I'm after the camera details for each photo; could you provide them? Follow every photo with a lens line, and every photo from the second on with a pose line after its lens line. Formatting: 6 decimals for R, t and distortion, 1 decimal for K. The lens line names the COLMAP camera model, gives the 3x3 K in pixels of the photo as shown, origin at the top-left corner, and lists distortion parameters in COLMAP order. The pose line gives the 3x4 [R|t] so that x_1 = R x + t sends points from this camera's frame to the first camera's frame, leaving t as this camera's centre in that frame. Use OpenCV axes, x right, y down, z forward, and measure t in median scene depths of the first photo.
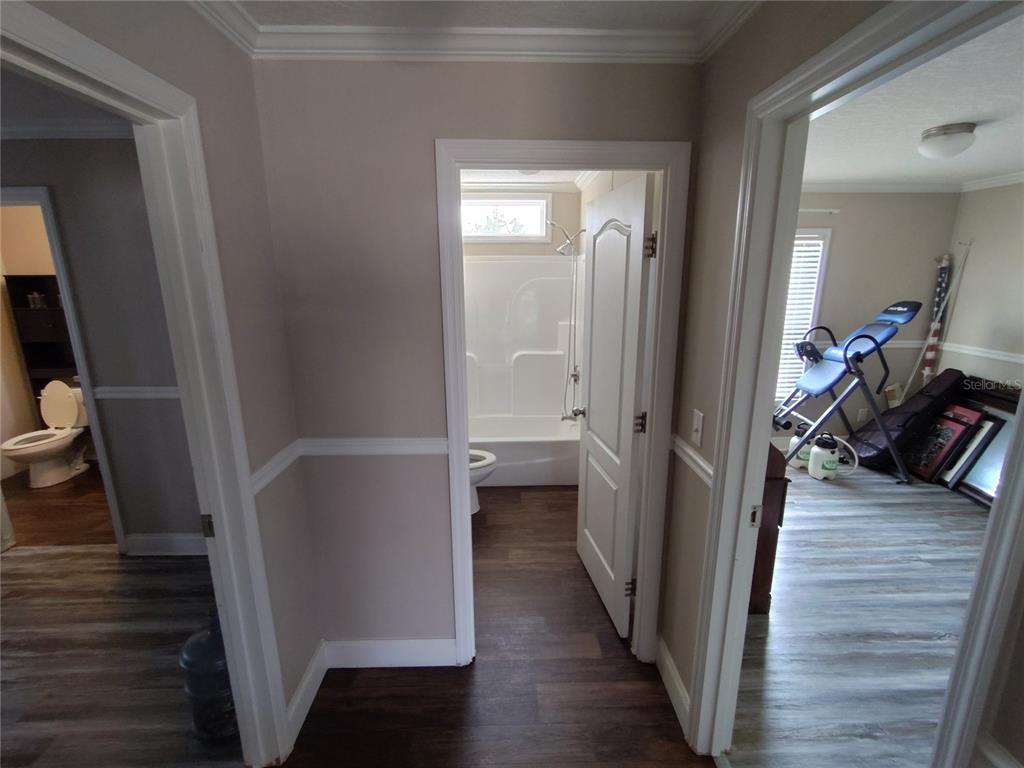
lens RADIAL K [[468.8, 0, 504.7], [0, 468.8, 387.7], [0, 0, 1]] dist [-0.008365, 0.005330]
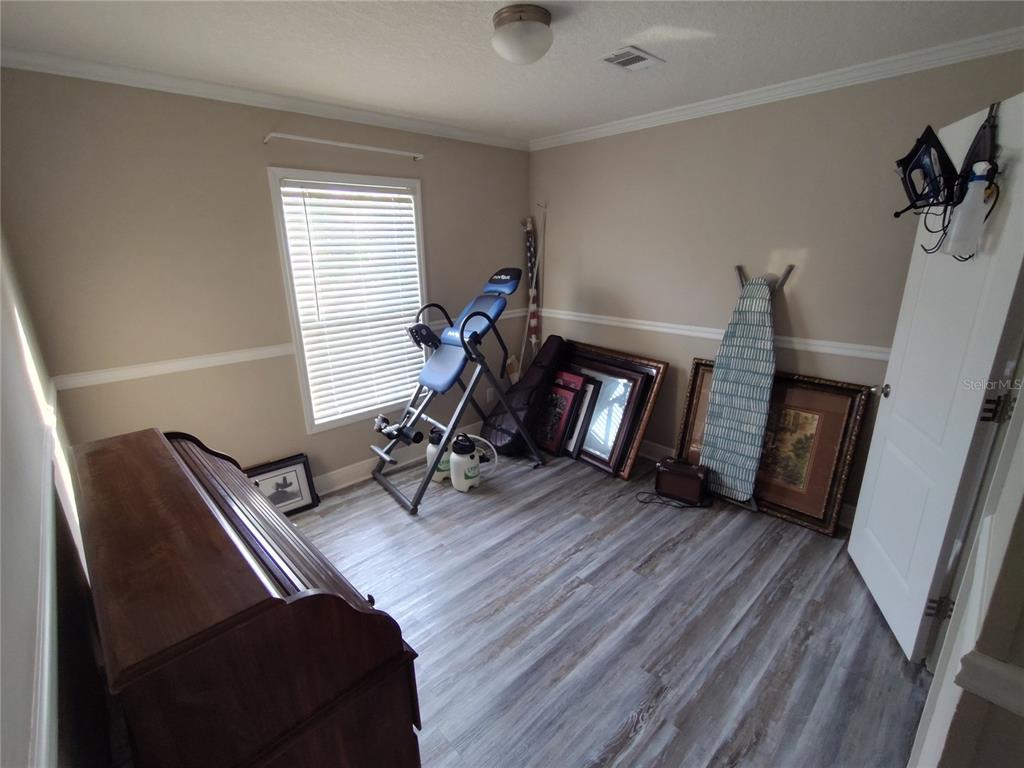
lens RADIAL K [[468.8, 0, 515.6], [0, 468.8, 375.2], [0, 0, 1]] dist [-0.008365, 0.005330]
pose [[0.734065, -0.190526, 0.651804, 0.251012], [0.172878, 0.980642, 0.091951, -0.064437], [-0.656705, 0.045185, 0.752793, 0.326873]]
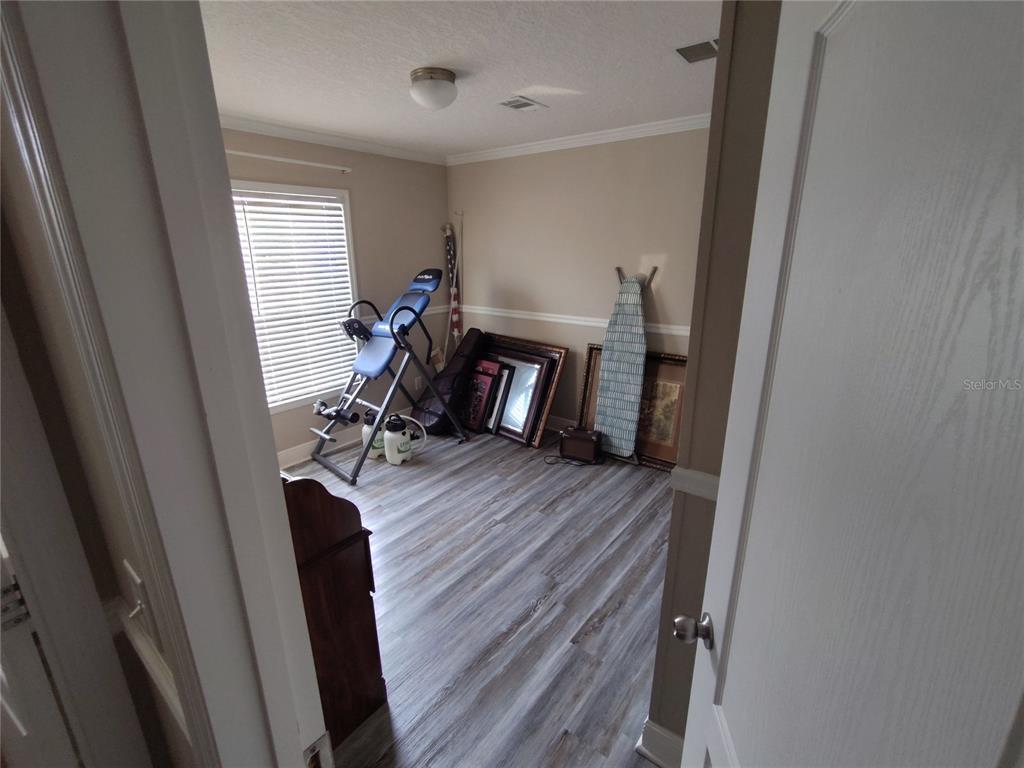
lens RADIAL K [[468.8, 0, 511.5], [0, 468.8, 382.1], [0, 0, 1]] dist [-0.008365, 0.005330]
pose [[0.628297, -0.218745, 0.746588, 0.157558], [0.187571, 0.973940, 0.127506, -0.042118], [-0.755023, 0.059927, 0.652954, 0.215273]]
